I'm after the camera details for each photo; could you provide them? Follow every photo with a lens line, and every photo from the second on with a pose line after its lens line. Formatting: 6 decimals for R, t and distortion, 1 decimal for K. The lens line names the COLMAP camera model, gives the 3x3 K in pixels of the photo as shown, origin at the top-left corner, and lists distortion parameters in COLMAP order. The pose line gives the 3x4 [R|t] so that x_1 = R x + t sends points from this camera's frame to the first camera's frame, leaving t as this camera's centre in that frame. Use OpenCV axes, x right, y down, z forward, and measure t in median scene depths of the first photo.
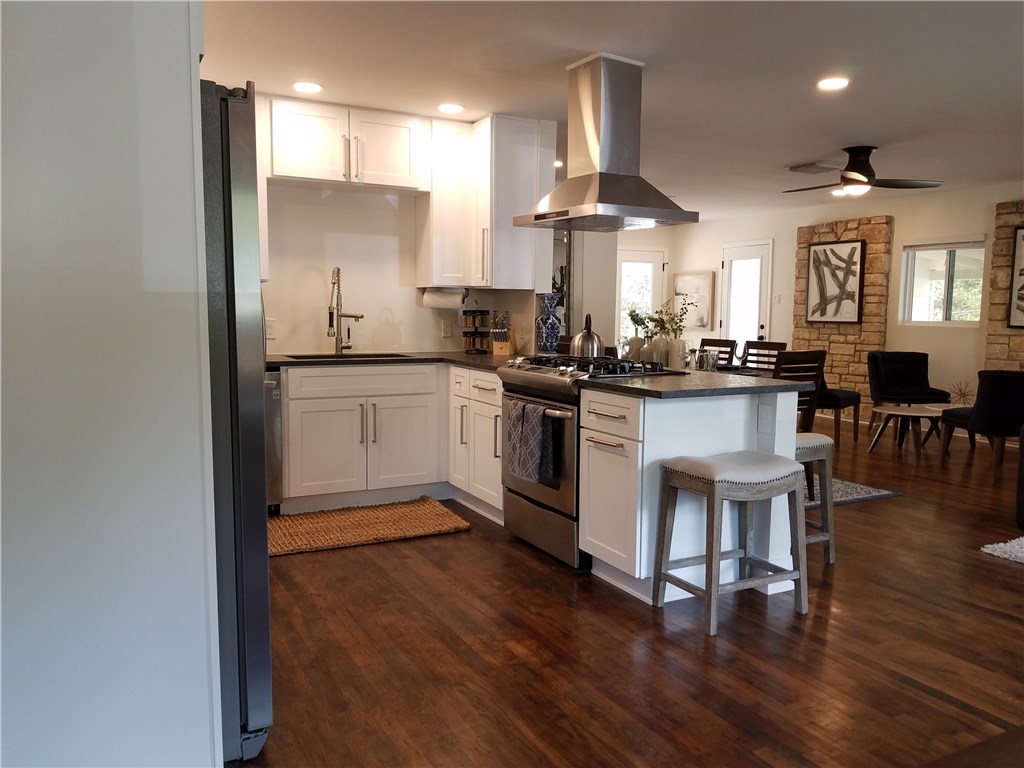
lens RADIAL K [[801.7, 0, 517.2], [0, 801.7, 389.4], [0, 0, 1]] dist [0.051188, -0.100386]
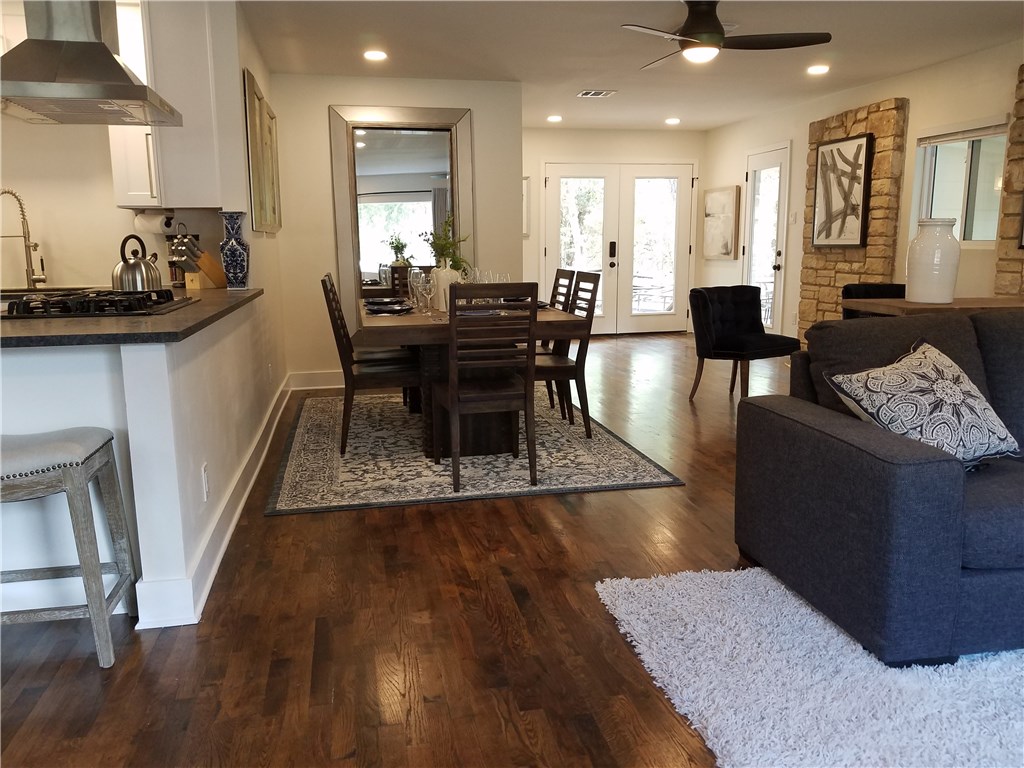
lens RADIAL K [[801.7, 0, 514.6], [0, 801.7, 393.0], [0, 0, 1]] dist [0.051188, -0.100386]
pose [[0.959588, 0.034847, -0.279244, 0.330742], [-0.010943, 0.996173, 0.086711, -0.007051], [0.281197, -0.080151, 0.956297, 0.174225]]
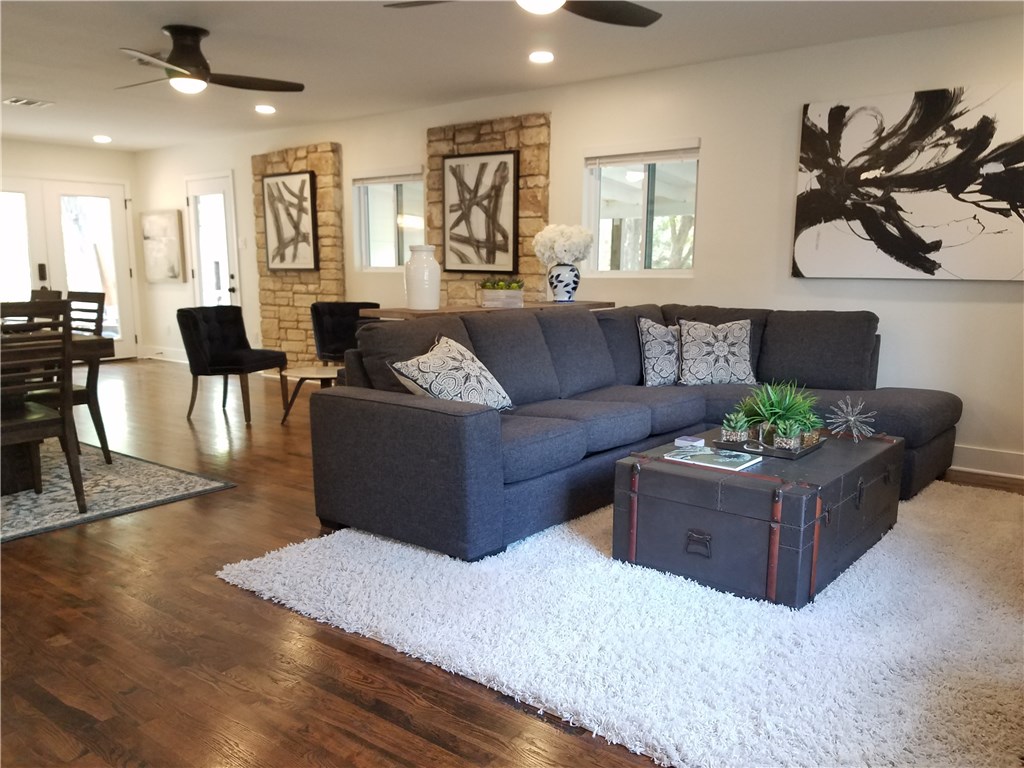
lens RADIAL K [[801.7, 0, 519.9], [0, 801.7, 412.5], [0, 0, 1]] dist [0.051188, -0.100386]
pose [[0.907524, -0.082278, 0.411862, 0.257056], [0.048877, 0.994650, 0.091002, 0.002078], [-0.417146, -0.062456, 0.906691, 0.118409]]
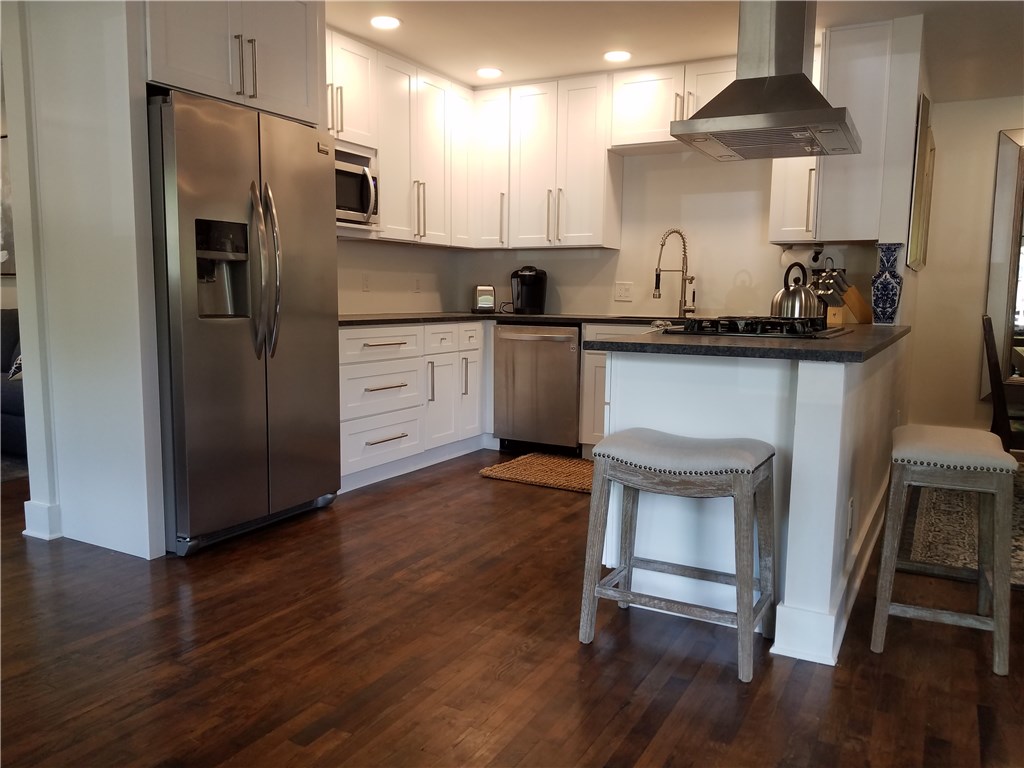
lens RADIAL K [[801.7, 0, 507.7], [0, 801.7, 386.1], [0, 0, 1]] dist [0.051188, -0.100386]
pose [[0.546741, 0.096488, -0.831724, 0.298644], [-0.093594, 0.994155, 0.053807, 0.004572], [0.832055, 0.048426, 0.552576, 0.168833]]
